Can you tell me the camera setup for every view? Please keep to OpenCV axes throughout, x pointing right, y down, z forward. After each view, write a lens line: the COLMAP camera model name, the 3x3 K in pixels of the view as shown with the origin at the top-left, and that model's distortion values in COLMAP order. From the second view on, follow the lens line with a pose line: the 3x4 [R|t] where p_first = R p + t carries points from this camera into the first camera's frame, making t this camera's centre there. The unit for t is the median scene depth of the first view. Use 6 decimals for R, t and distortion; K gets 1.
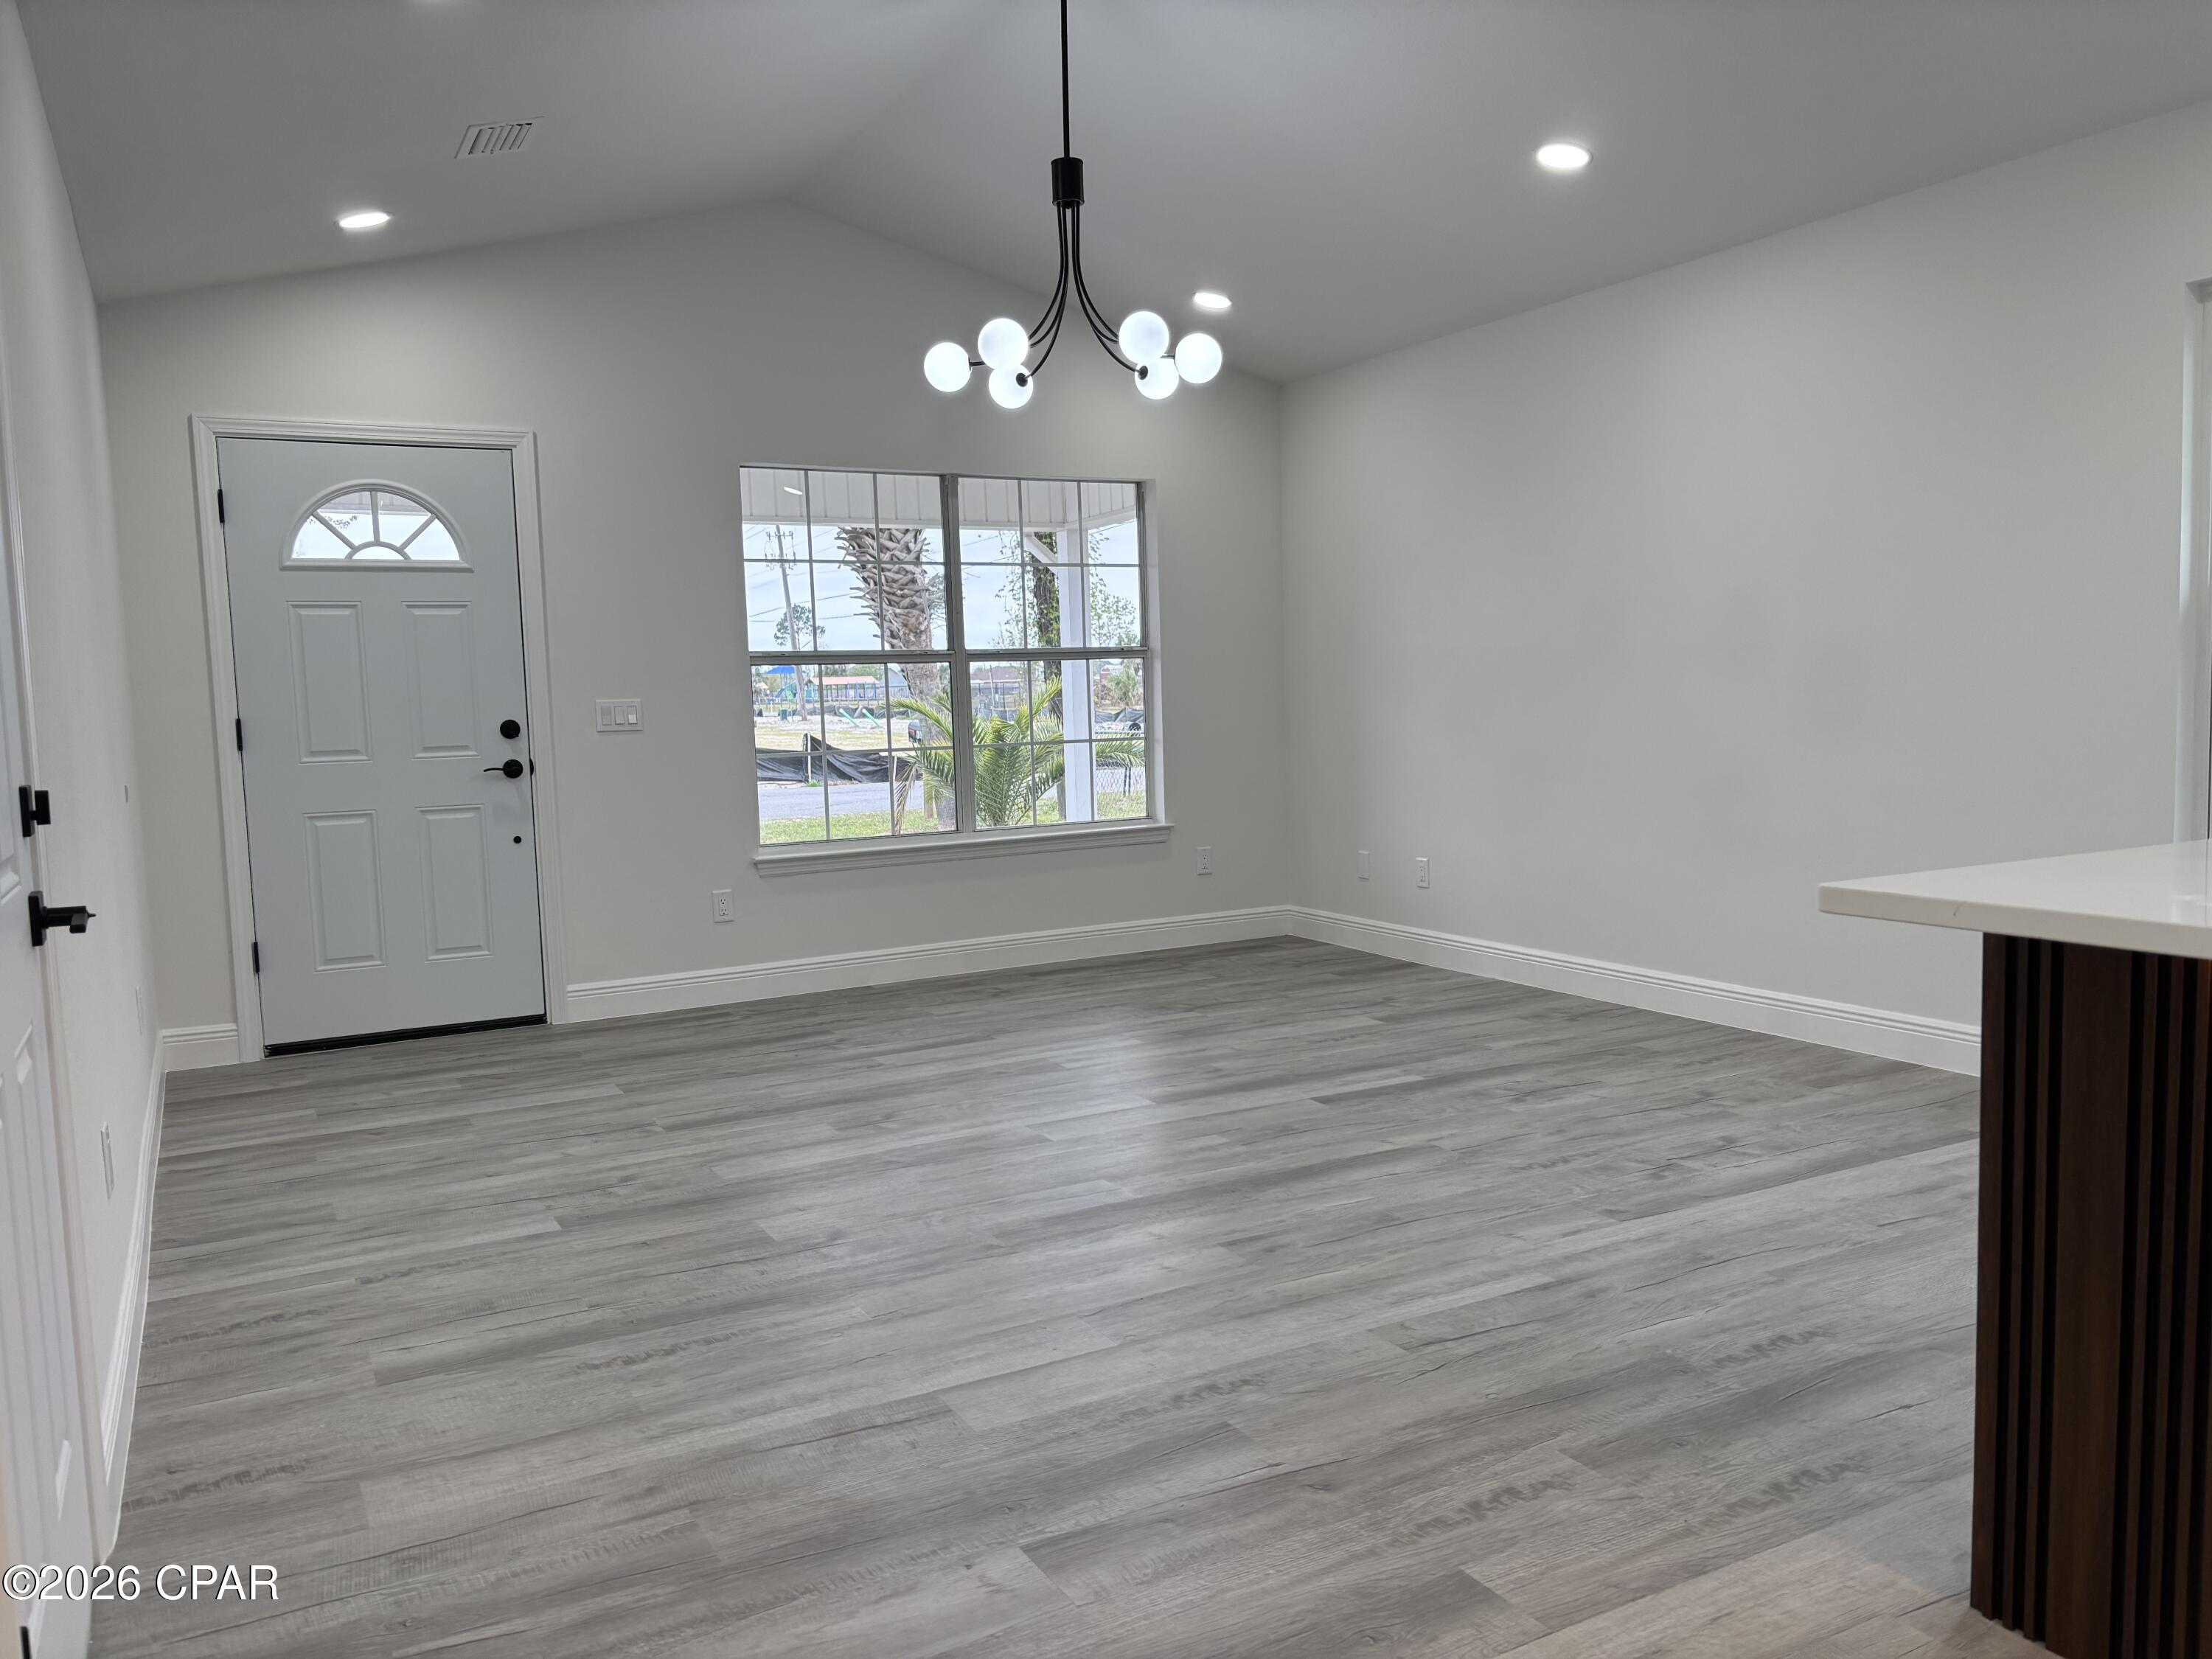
lens RADIAL K [[1679.3, 0, 1113.5], [0, 1679.3, 825.0], [0, 0, 1]] dist [0.037780, -0.002314]
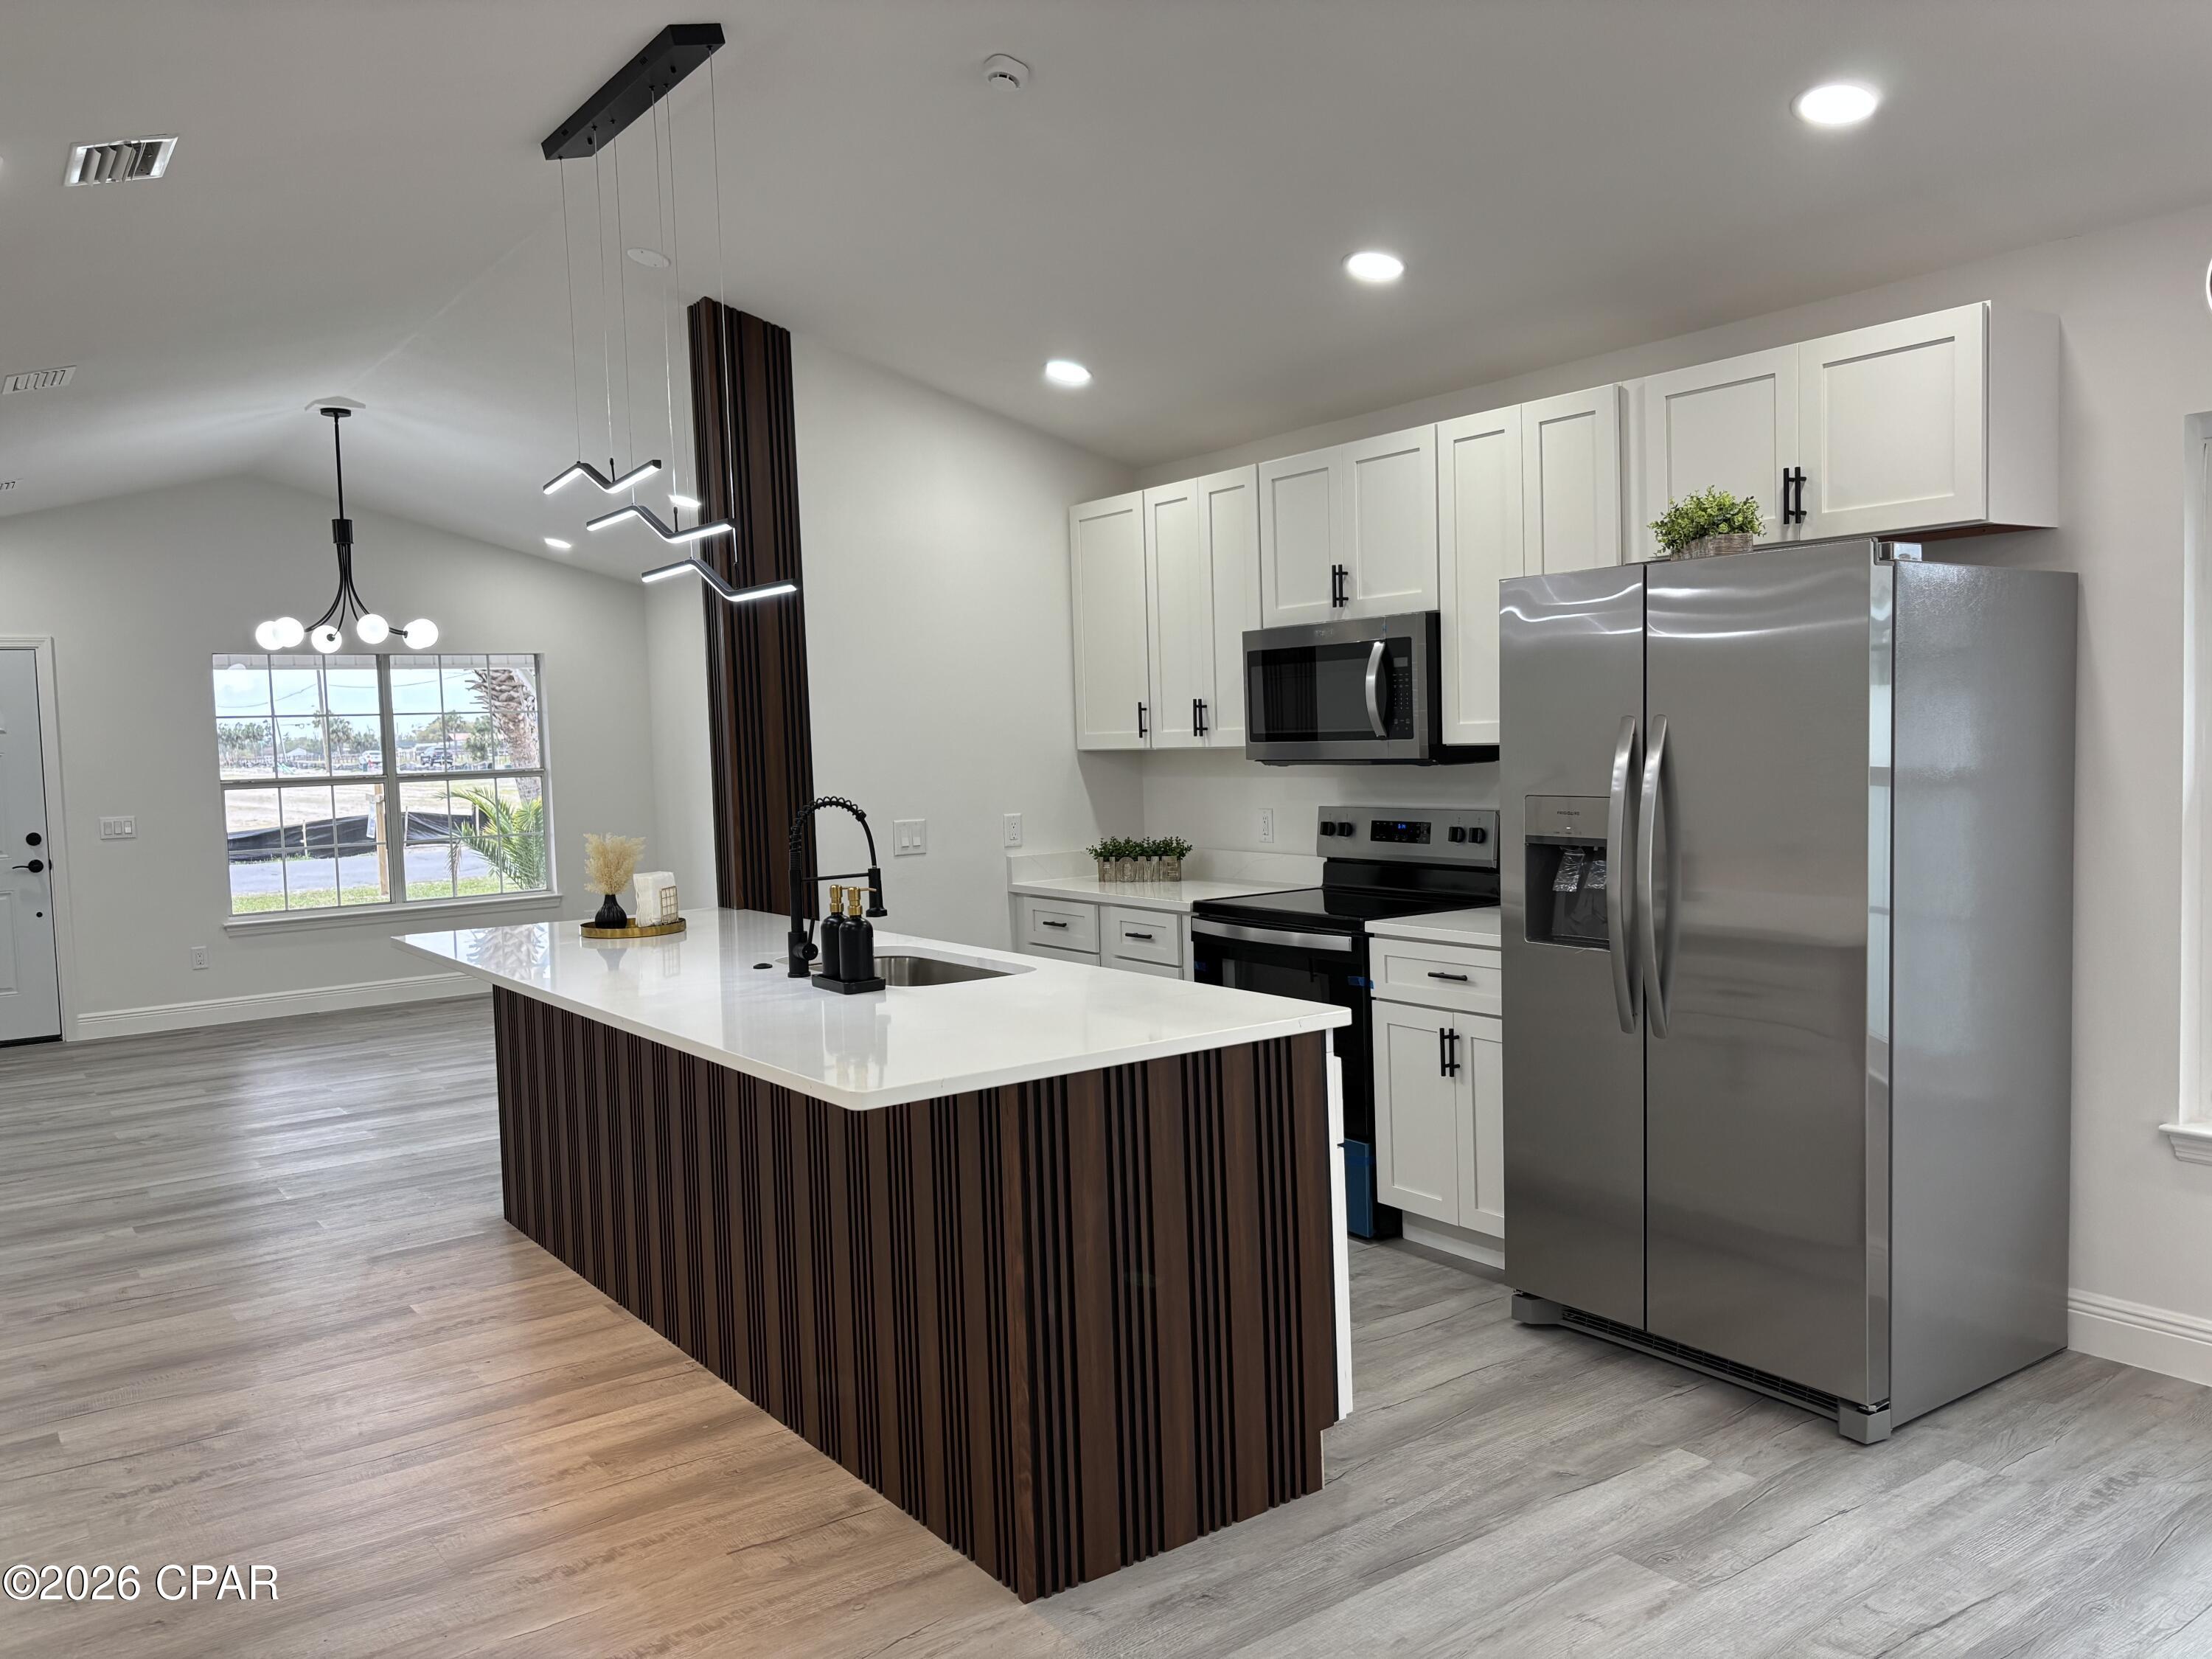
lens RADIAL K [[1672.3, 0, 1110.7], [0, 1672.3, 822.3], [0, 0, 1]] dist [0.038238, -0.046187]
pose [[0.991303, -0.005513, 0.131486, 0.374928], [0.009166, 0.999588, -0.027197, -0.022889], [-0.131282, 0.028166, 0.990945, -0.570529]]
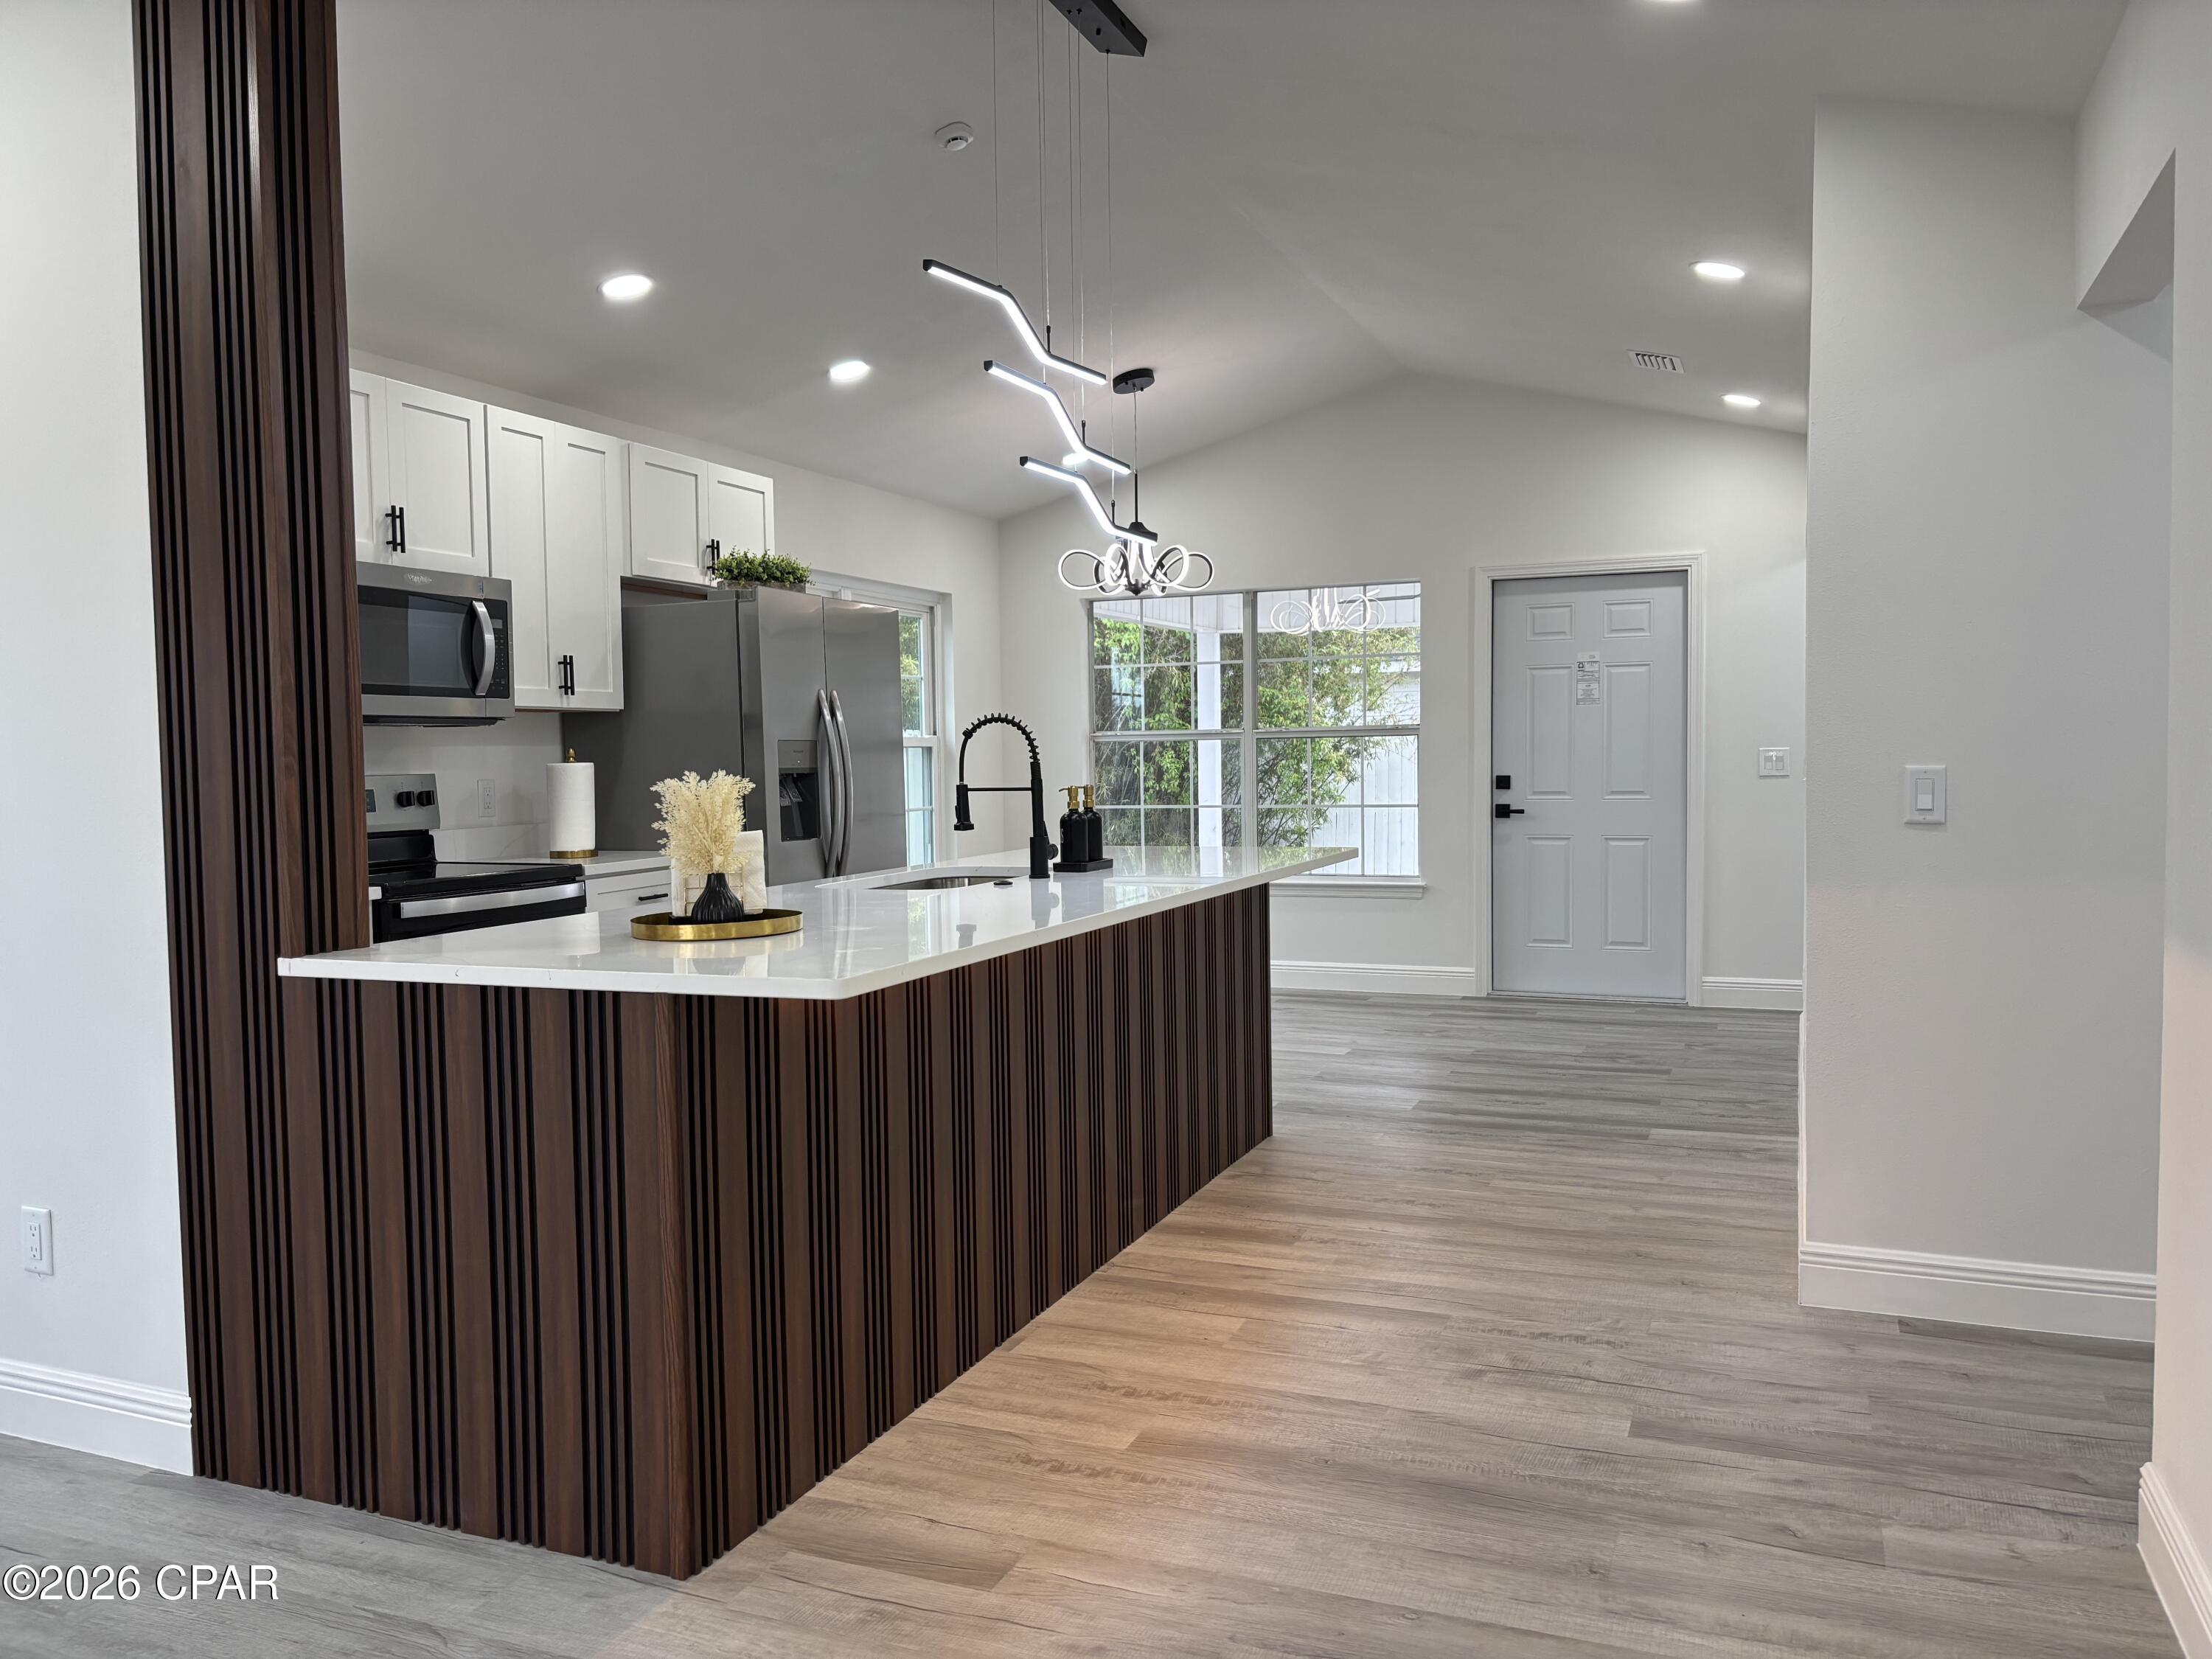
lens RADIAL K [[1679.3, 0, 1113.5], [0, 1679.3, 825.0], [0, 0, 1]] dist [0.037780, -0.002314]
pose [[-0.635892, 0.008251, 0.771734, -0.215576], [0.096788, 0.992901, 0.069137, -0.049064], [-0.765685, 0.118658, -0.632177, 0.503660]]
